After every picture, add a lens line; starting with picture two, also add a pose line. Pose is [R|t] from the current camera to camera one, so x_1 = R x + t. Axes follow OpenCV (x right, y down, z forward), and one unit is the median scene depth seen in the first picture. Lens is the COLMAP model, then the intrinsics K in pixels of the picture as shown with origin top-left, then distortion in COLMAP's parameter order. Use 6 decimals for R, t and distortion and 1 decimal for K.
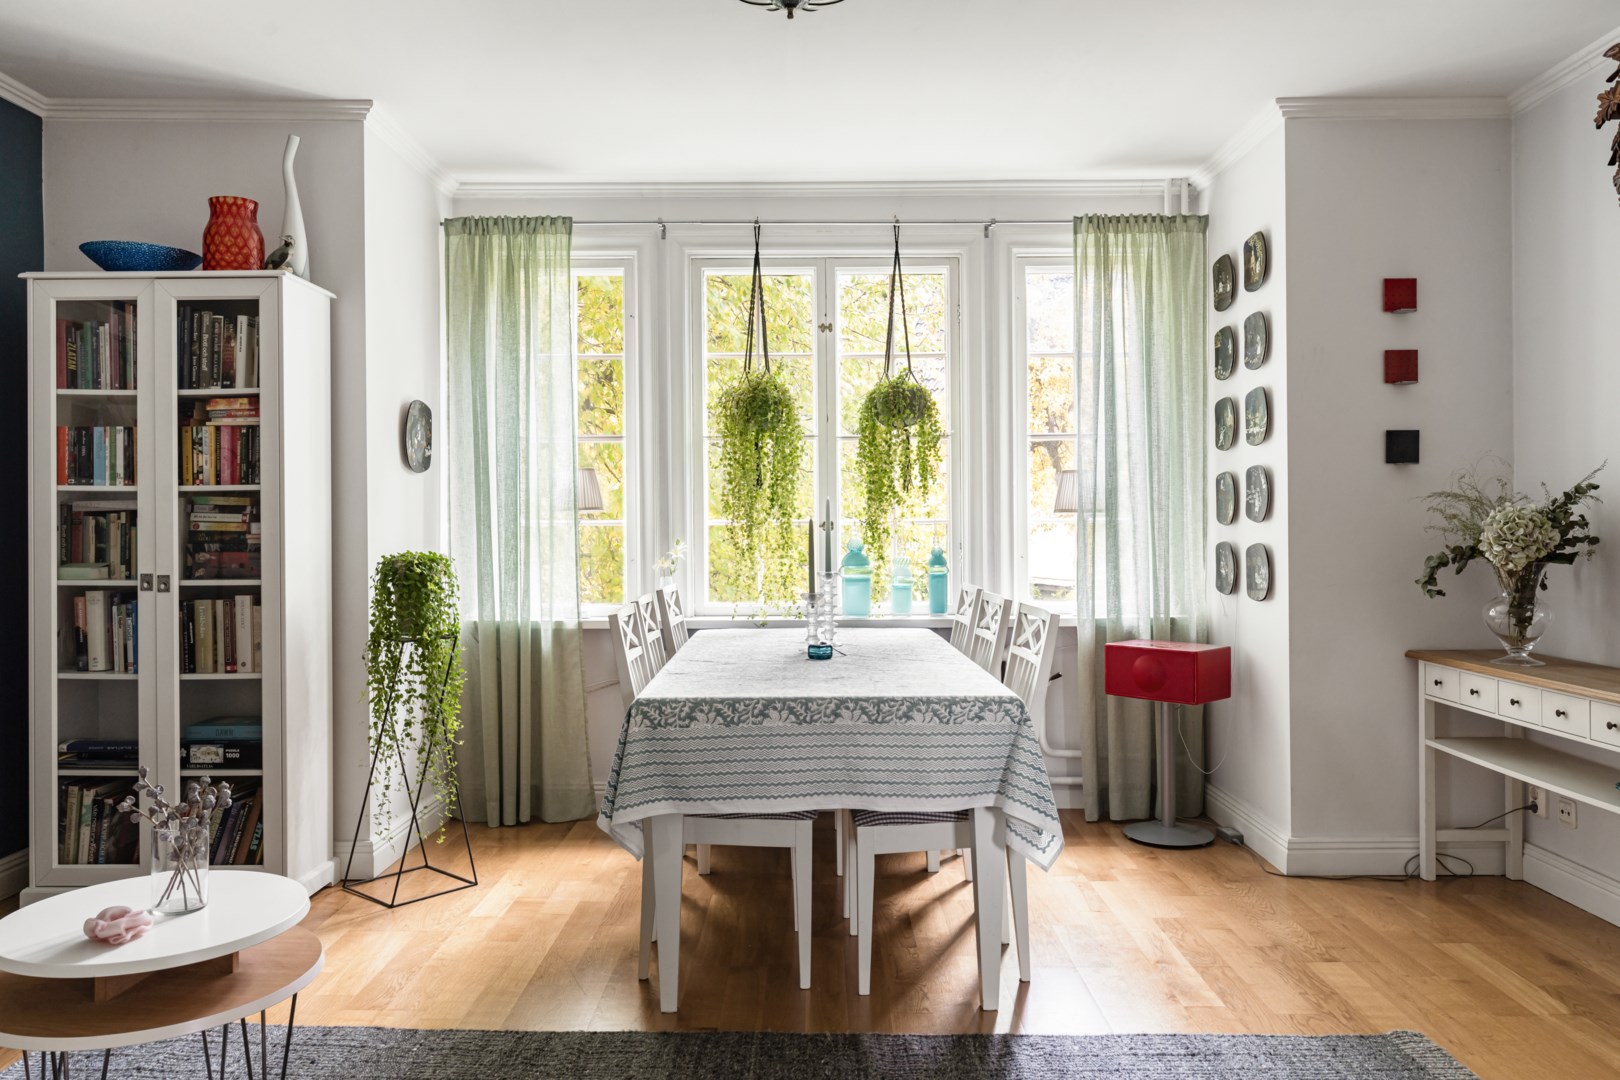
lens RADIAL K [[1165.8, 0, 815.5], [0, 1165.8, 533.0], [0, 0, 1]] dist [-0.001956, 0.005444]
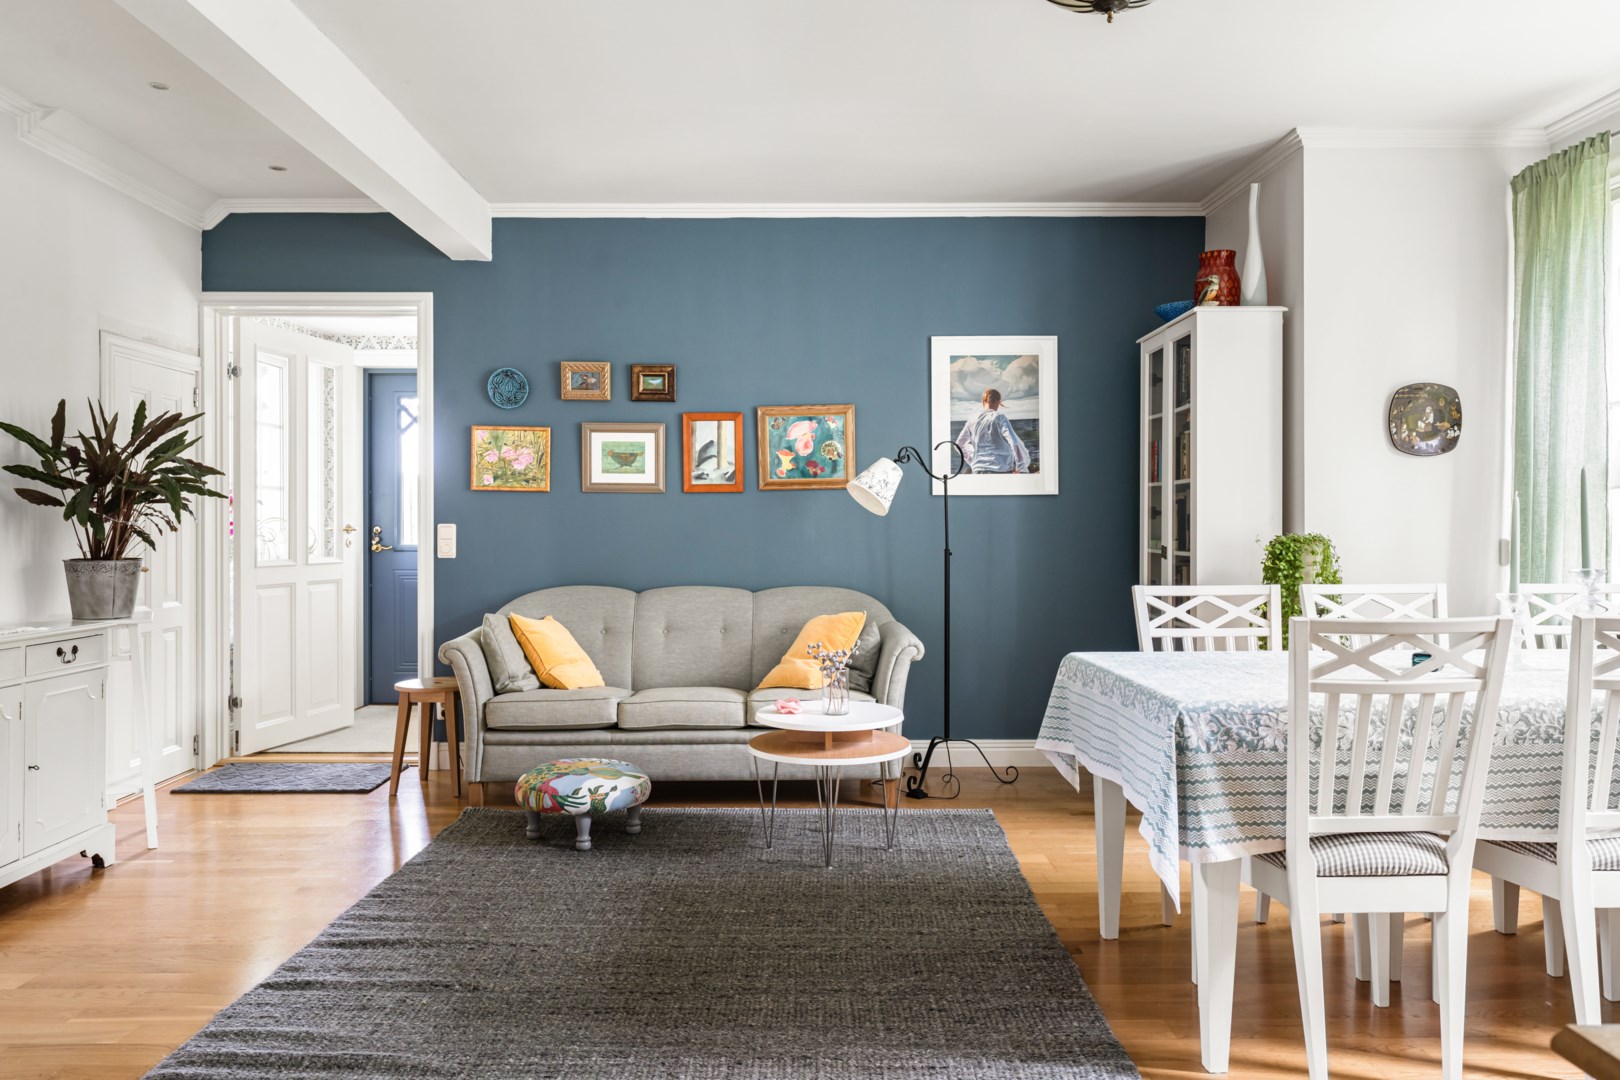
lens RADIAL K [[1201.1, 0, 802.6], [0, 1201.1, 531.1], [0, 0, 1]] dist [0.007973, 0.003852]
pose [[0.003250, 0.010124, -0.999943, 0.828813], [-0.004106, 0.999940, 0.010111, 0.005591], [0.999986, 0.004073, 0.003292, 0.561842]]
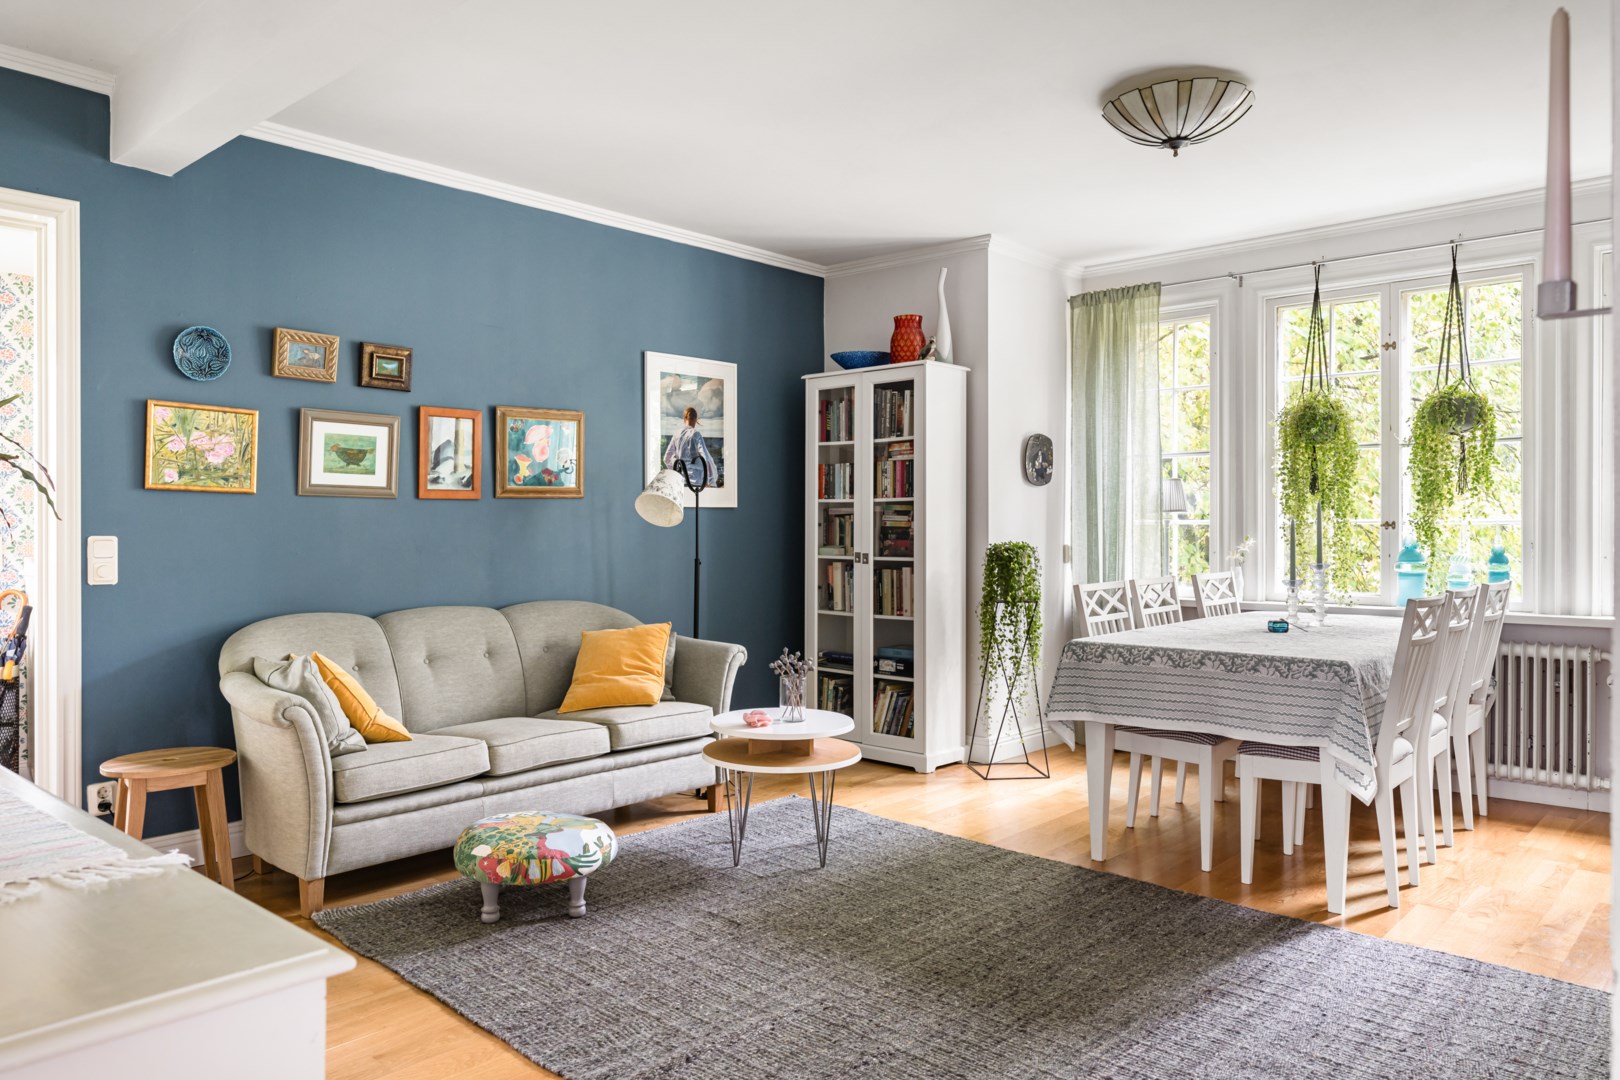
lens RADIAL K [[1121.8, 0, 804.5], [0, 1121.8, 539.5], [0, 0, 1]] dist [0.000417, 0.004324]
pose [[0.738369, 0.012506, -0.674281, 0.432289], [-0.007802, 0.999920, 0.010002, 0.001610], [0.674352, -0.002124, 0.738407, -0.216748]]
